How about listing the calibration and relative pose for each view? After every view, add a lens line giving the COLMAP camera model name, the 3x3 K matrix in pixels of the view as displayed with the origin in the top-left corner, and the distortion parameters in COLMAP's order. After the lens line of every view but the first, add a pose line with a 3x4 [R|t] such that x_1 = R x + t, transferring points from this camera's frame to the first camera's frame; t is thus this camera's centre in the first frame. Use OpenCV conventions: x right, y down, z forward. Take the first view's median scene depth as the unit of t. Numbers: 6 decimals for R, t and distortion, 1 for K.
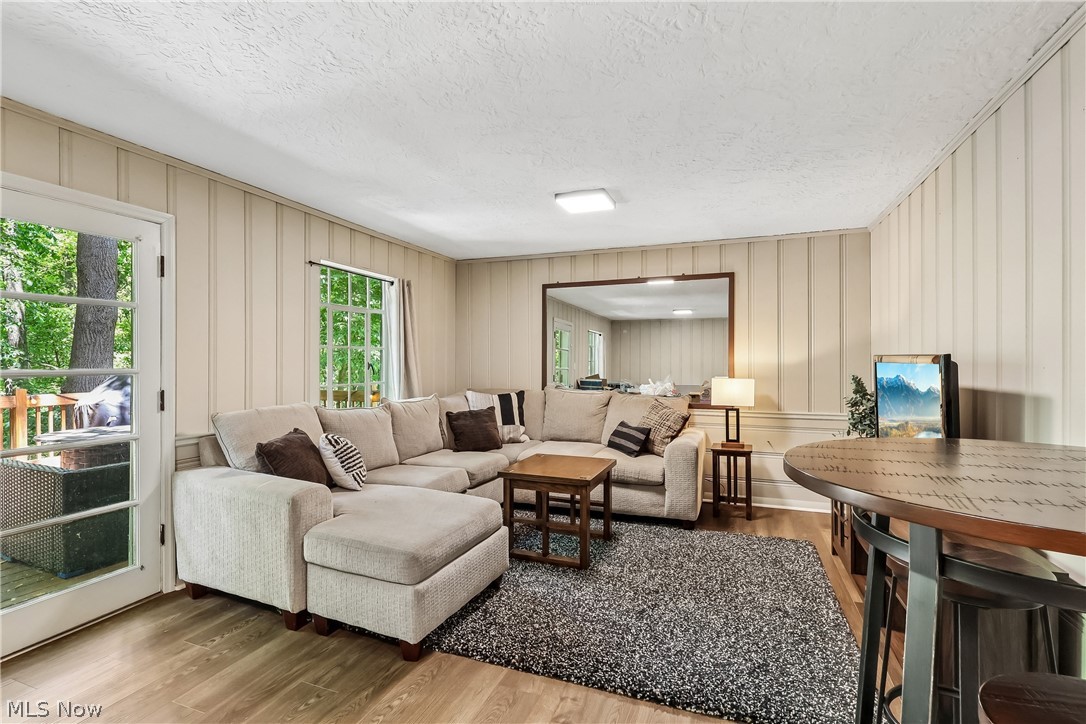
lens RADIAL K [[509.5, 0, 540.4], [0, 509.5, 362.7], [0, 0, 1]] dist [-0.003615, -0.000258]
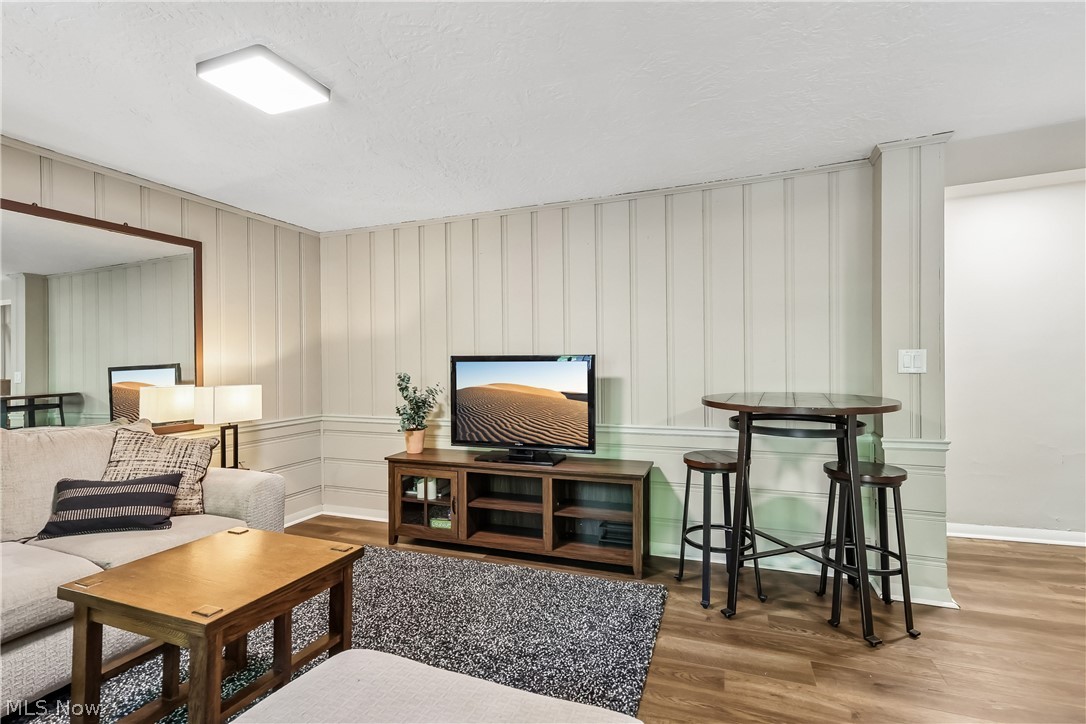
lens RADIAL K [[509.5, 0, 540.4], [0, 509.5, 362.7], [0, 0, 1]] dist [-0.003615, -0.000258]
pose [[-0.020110, -0.001640, 0.999796, -0.393127], [0.007328, 0.999972, 0.001788, -0.001113], [-0.999771, 0.007362, -0.020098, 0.567348]]
